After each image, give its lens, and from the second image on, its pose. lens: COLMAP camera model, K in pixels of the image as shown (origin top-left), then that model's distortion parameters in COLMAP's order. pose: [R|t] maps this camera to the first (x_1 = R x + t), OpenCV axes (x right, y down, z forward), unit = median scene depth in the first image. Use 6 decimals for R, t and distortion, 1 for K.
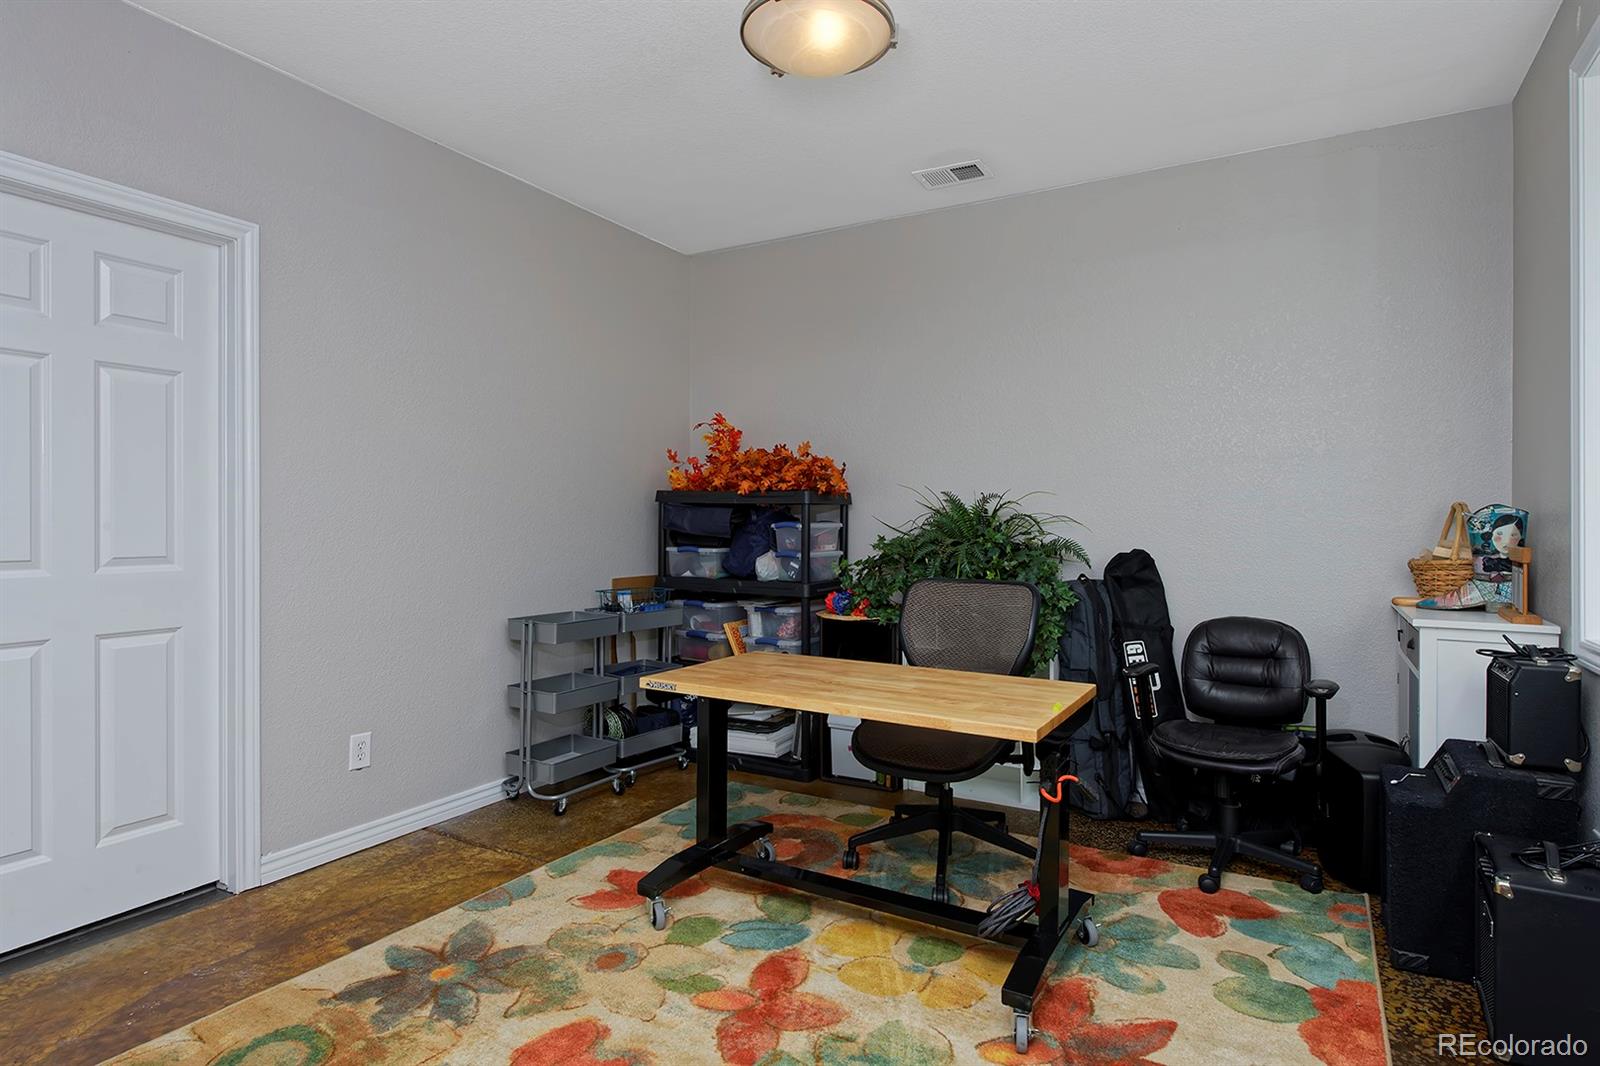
lens RADIAL K [[844.7, 0, 800.0], [0, 844.7, 533.0], [0, 0, 1]] dist [-0.001832, 0.000156]
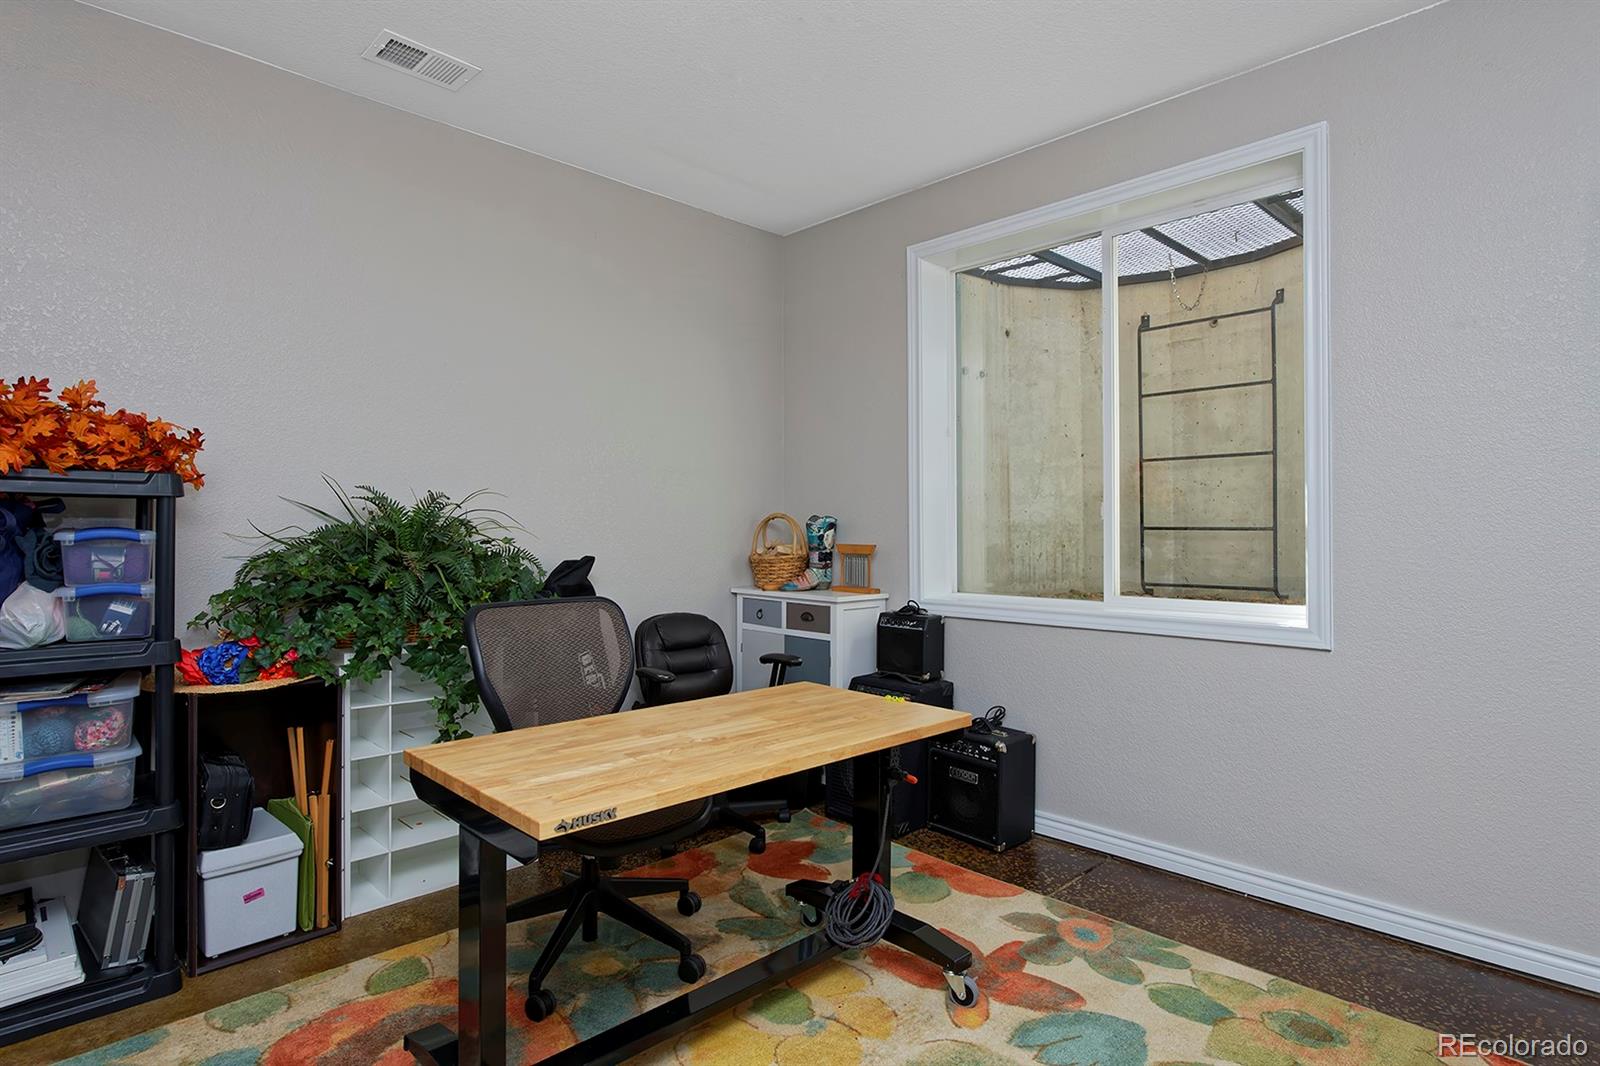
lens RADIAL K [[844.7, 0, 800.0], [0, 844.7, 533.0], [0, 0, 1]] dist [-0.001832, 0.000156]
pose [[0.273364, -0.006934, 0.961886, -0.480001], [0.014961, 0.999884, 0.002957, -0.006961], [-0.961794, 0.013582, 0.273436, 0.507839]]
